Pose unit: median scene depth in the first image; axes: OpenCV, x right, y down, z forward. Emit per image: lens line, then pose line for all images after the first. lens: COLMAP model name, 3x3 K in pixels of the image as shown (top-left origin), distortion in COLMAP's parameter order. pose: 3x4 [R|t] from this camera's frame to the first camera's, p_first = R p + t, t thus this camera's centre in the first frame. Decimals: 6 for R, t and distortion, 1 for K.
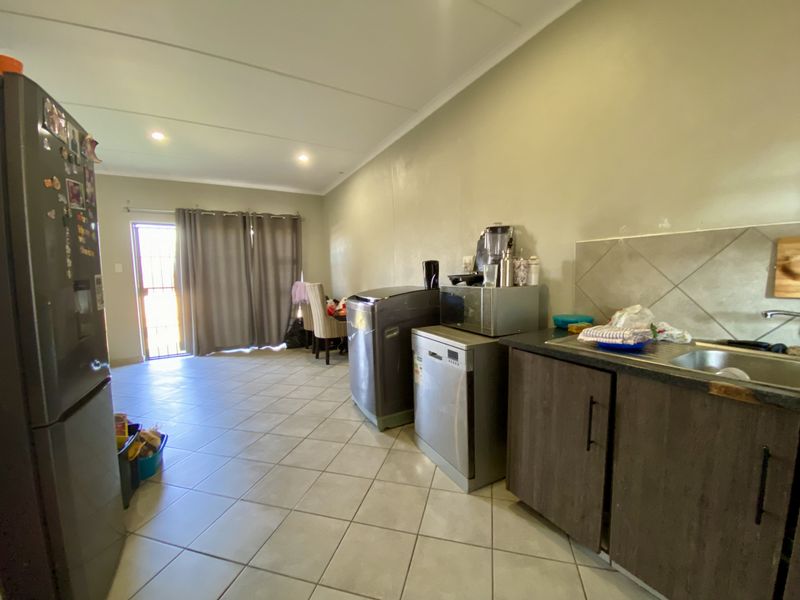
lens RADIAL K [[325.1, 0, 401.6], [0, 325.1, 299.9], [0, 0, 1]] dist [0.003385, -0.000735]
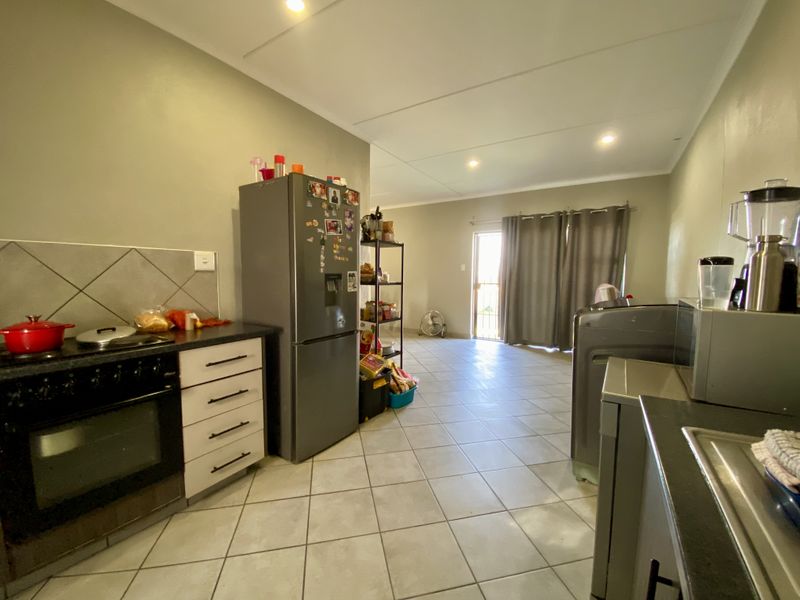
lens RADIAL K [[325.1, 0, 400.1], [0, 325.1, 299.8], [0, 0, 1]] dist [0.003385, -0.000735]
pose [[0.463289, 0.094007, -0.881207, 0.196981], [-0.093276, 0.994007, 0.057001, -0.013862], [0.881285, 0.055788, 0.469281, 0.121245]]
